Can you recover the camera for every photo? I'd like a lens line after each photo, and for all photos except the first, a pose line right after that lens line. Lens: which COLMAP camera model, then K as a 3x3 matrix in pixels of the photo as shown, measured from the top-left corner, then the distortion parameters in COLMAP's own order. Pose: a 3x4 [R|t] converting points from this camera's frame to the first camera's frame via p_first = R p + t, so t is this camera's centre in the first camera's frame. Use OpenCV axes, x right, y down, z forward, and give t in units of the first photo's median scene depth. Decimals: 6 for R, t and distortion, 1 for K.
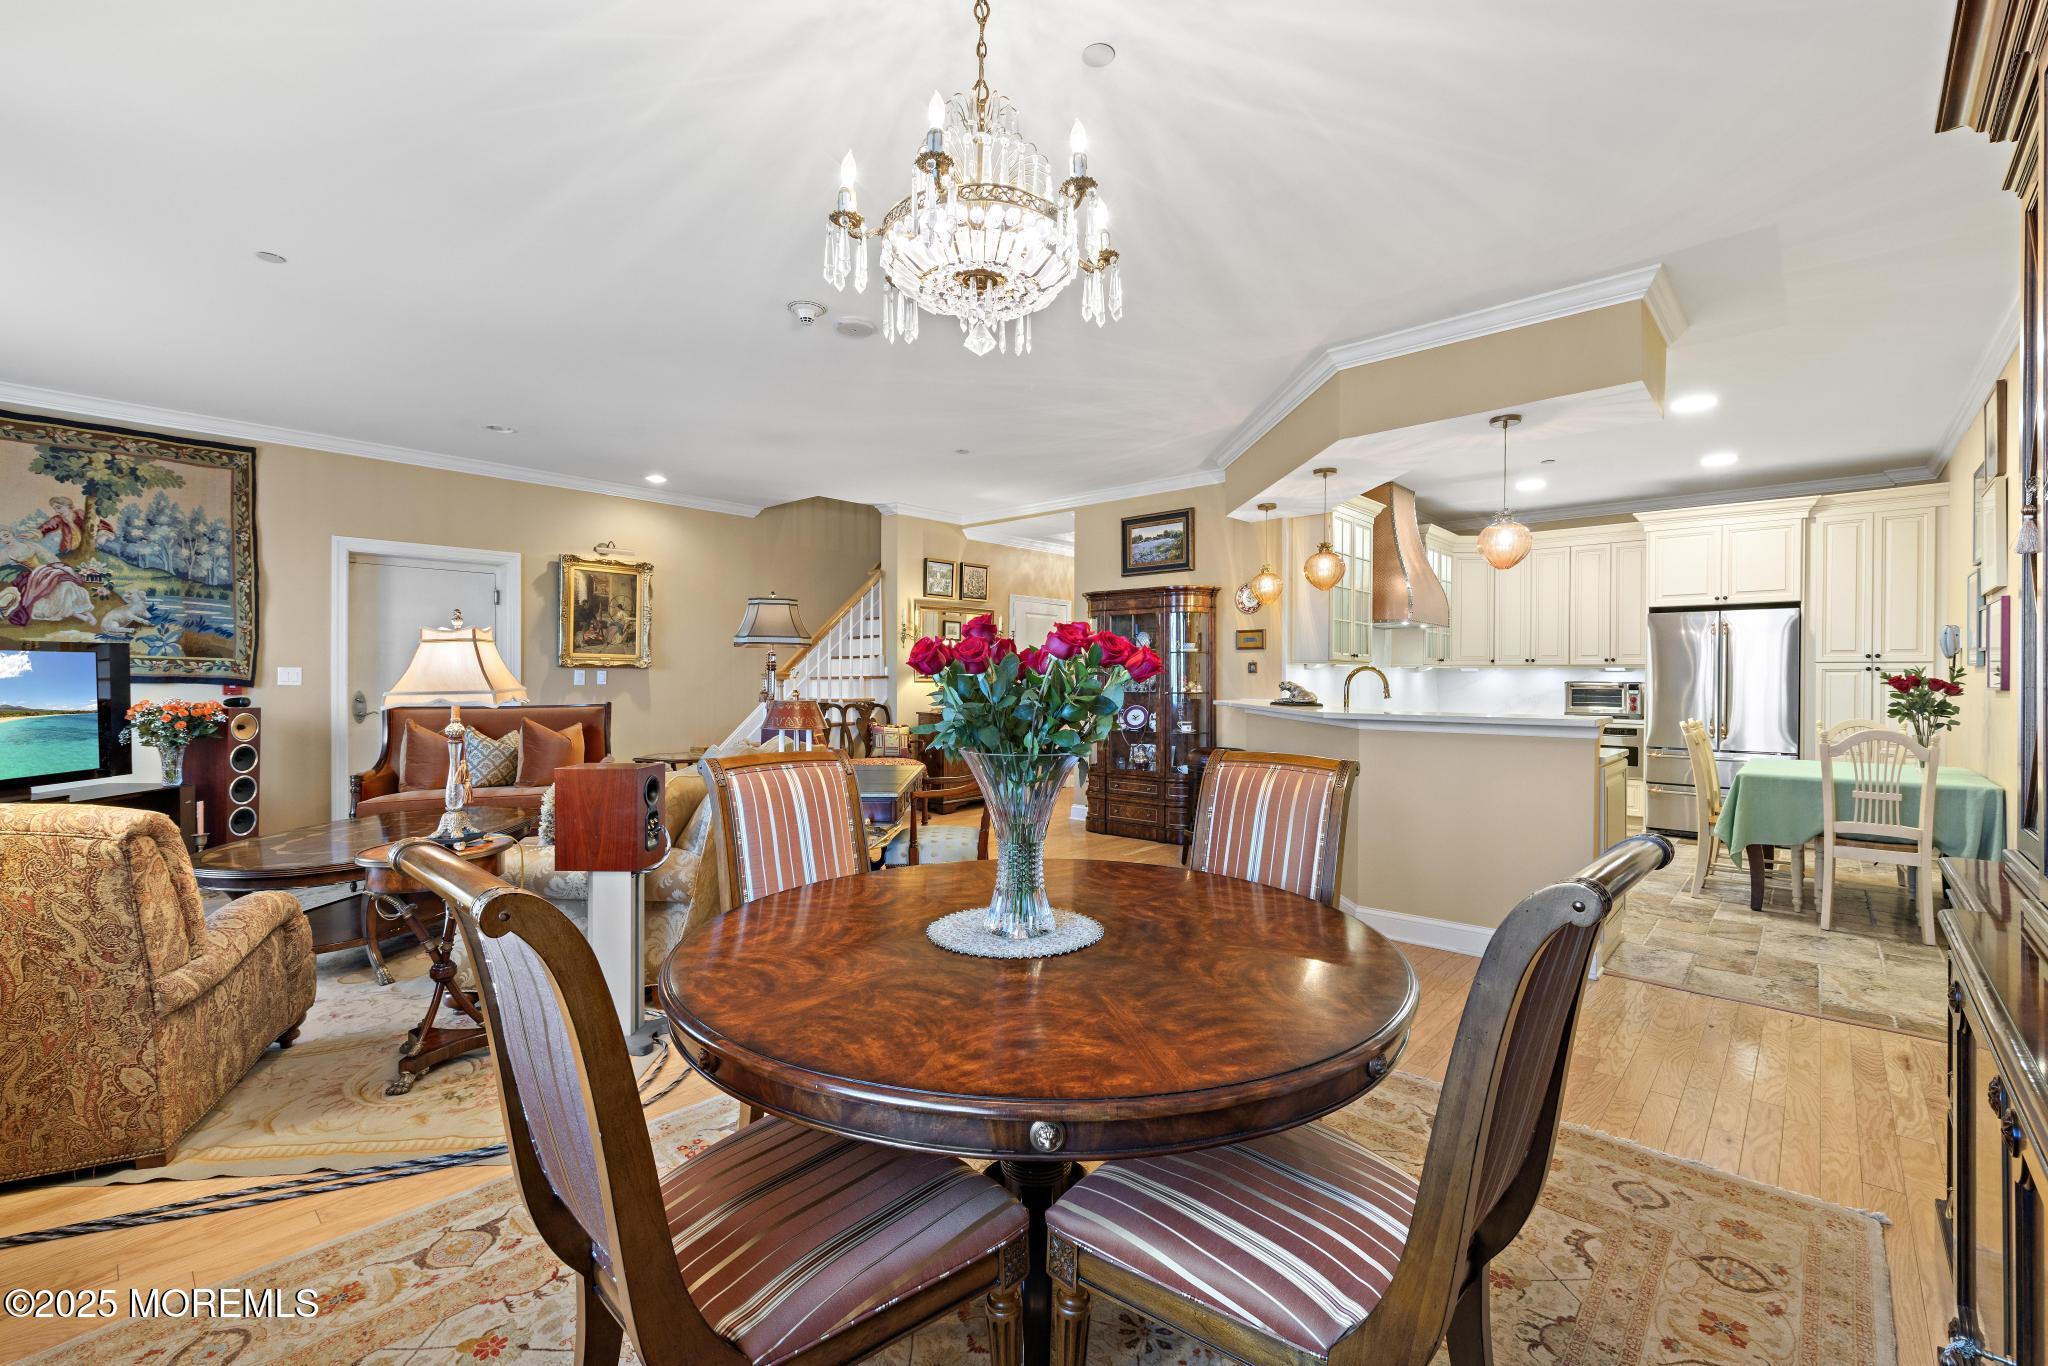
lens RADIAL K [[864.2, 0, 1026.4], [0, 864.2, 678.8], [0, 0, 1]] dist [0.001745, 0.000059]
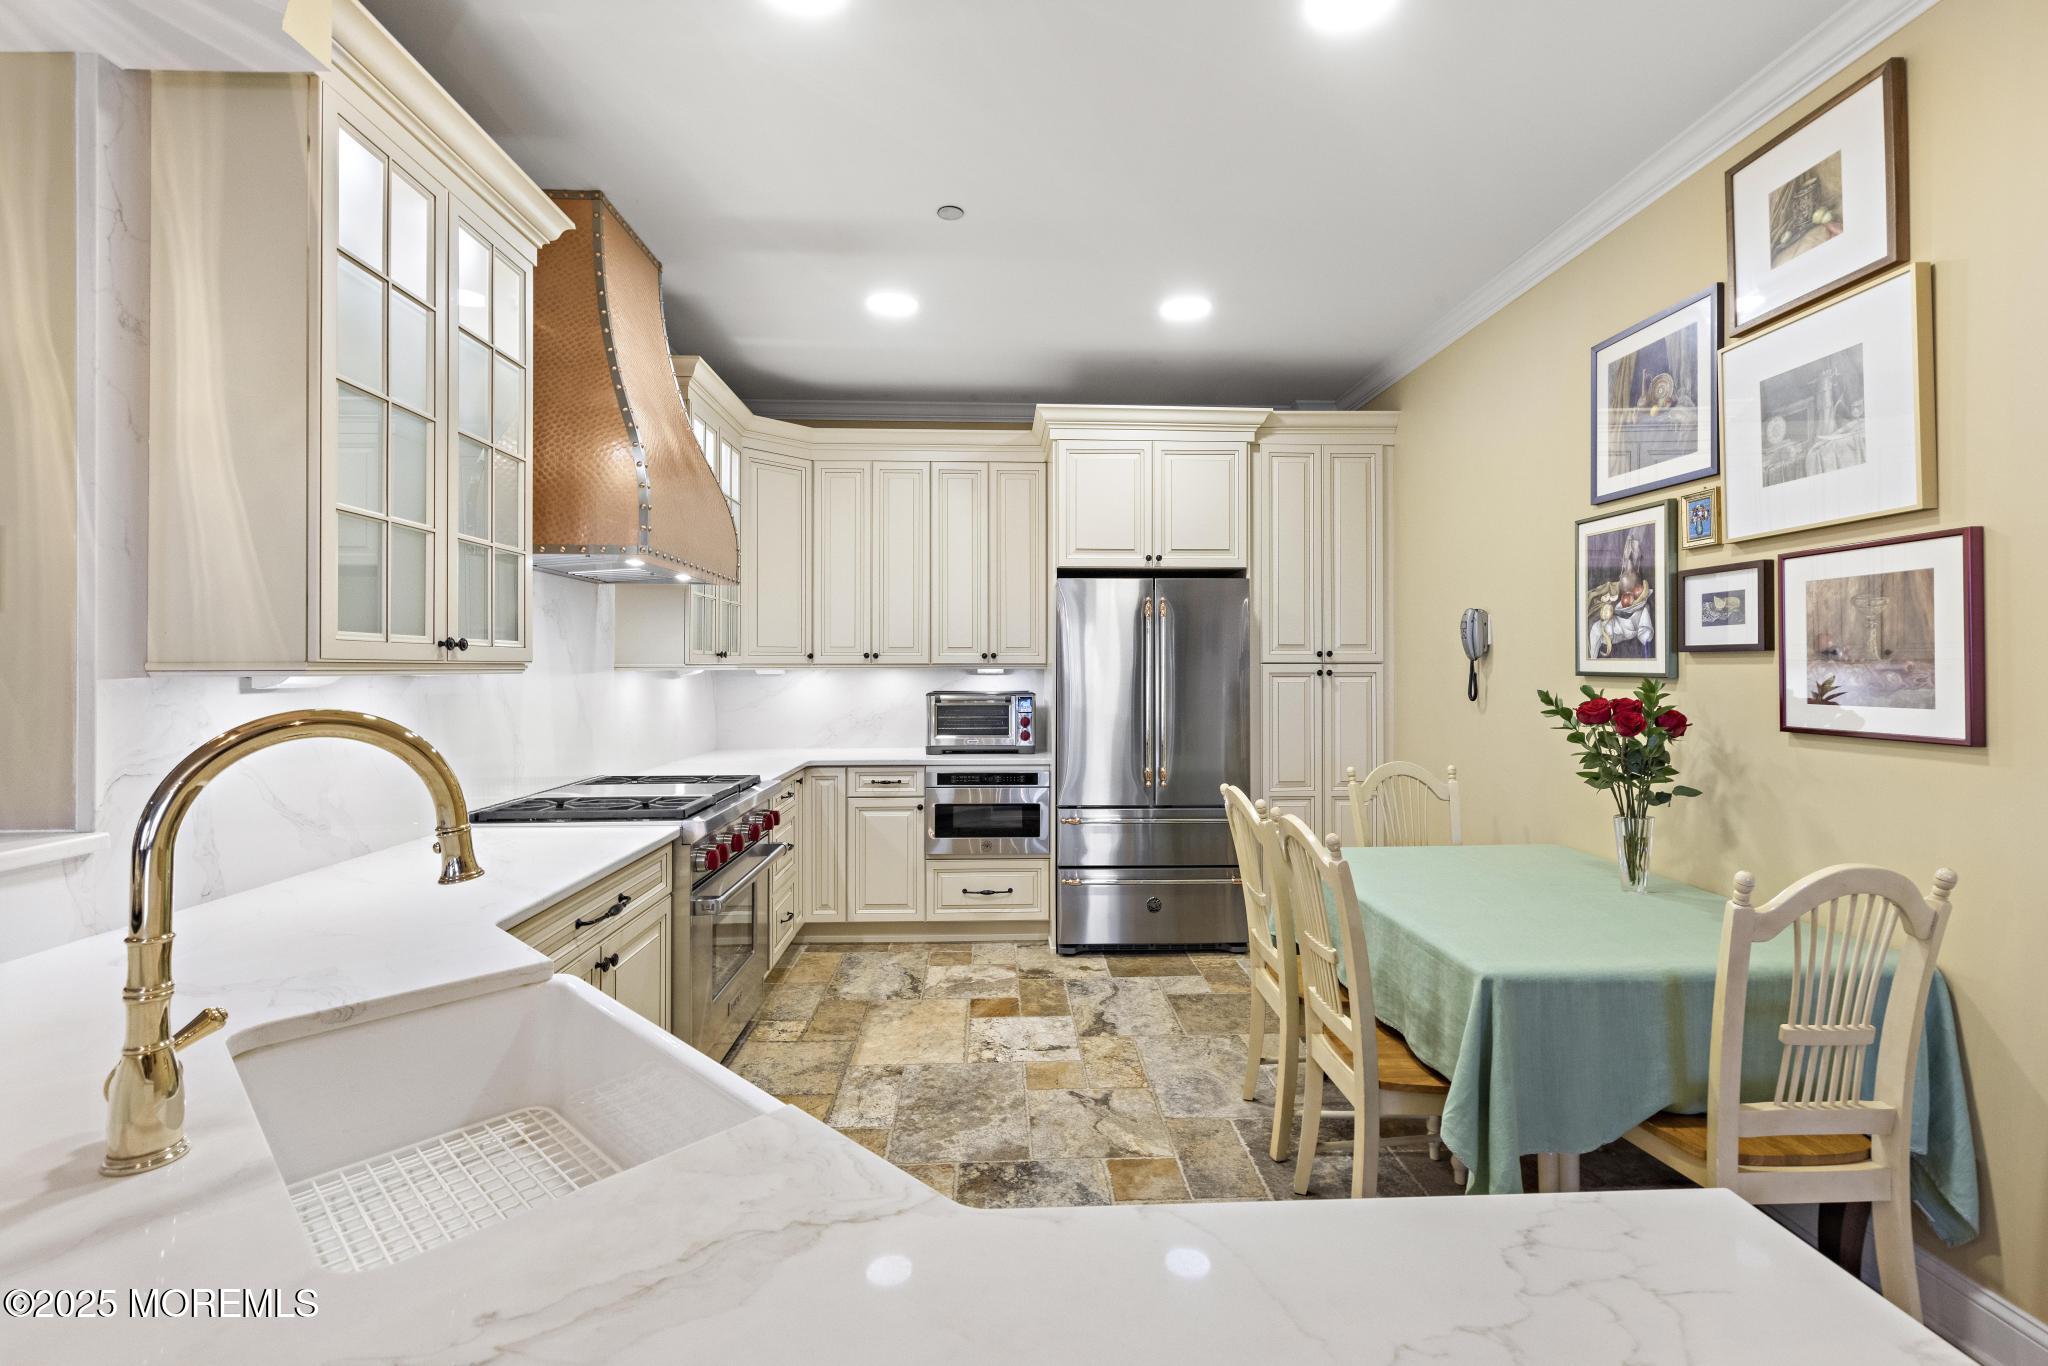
lens RADIAL K [[896.9, 0, 1037.1], [0, 896.9, 667.9], [0, 0, 1]] dist [0.003508, 0.000232]
pose [[0.703366, -0.007033, 0.710793, 0.293736], [0.005276, 0.999975, 0.004674, -0.018594], [-0.710808, 0.000462, 0.703386, 0.619306]]
